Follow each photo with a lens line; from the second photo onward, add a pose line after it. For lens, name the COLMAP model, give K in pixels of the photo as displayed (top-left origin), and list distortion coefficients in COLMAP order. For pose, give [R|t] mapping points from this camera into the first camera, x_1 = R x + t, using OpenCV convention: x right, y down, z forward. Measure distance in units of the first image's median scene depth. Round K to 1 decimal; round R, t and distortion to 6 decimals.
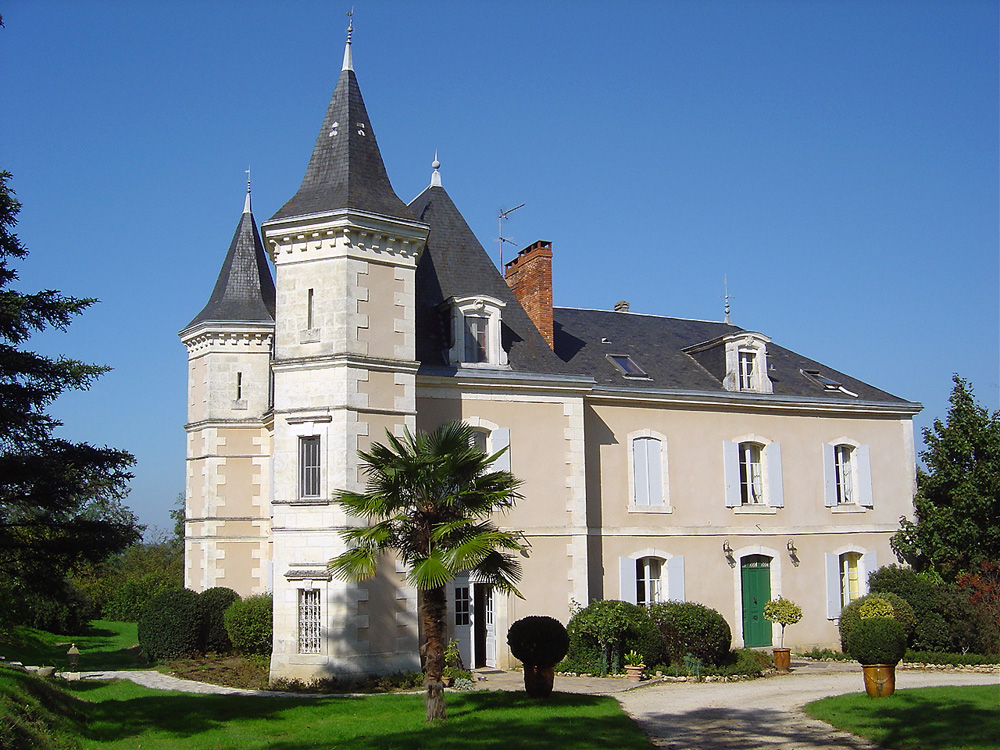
lens RADIAL K [[1130.7, 0, 499.7], [0, 1130.7, 373.9], [0, 0, 1]] dist [-0.150288, 0.000000]
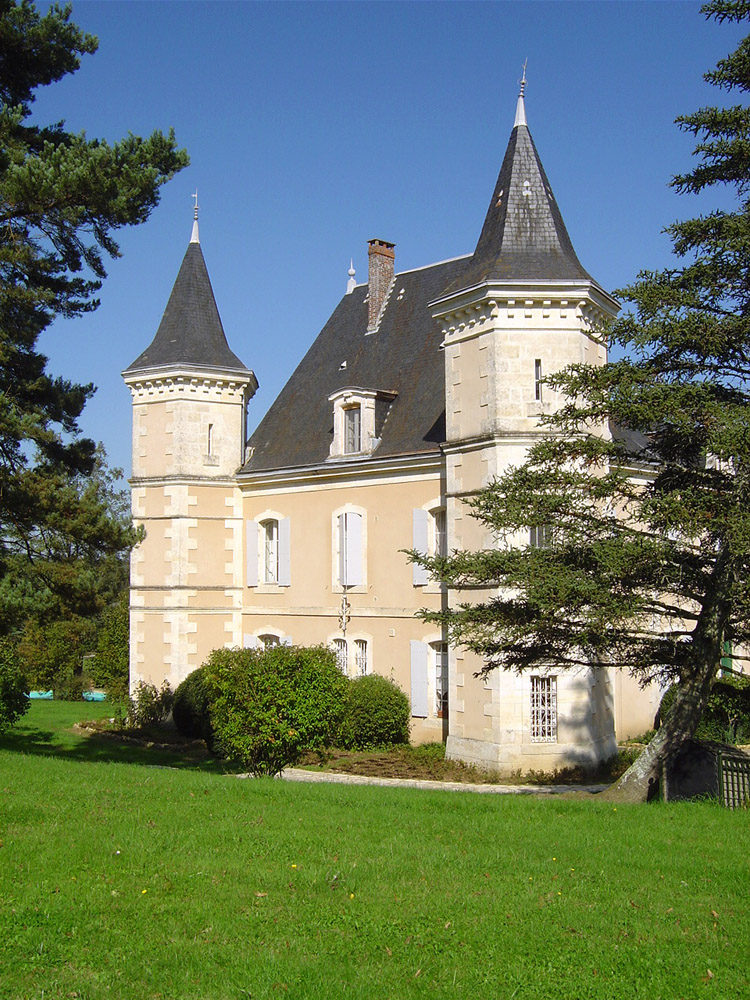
lens RADIAL K [[1130.7, 0, 374.8], [0, 1130.7, 501.1], [0, 0, 1]] dist [-0.150288, 0.000000]
pose [[0.923644, 0.042952, 0.380837, -0.612327], [-0.070448, 0.995796, 0.058547, -0.002517], [-0.376721, -0.080906, 0.922787, 0.162524]]
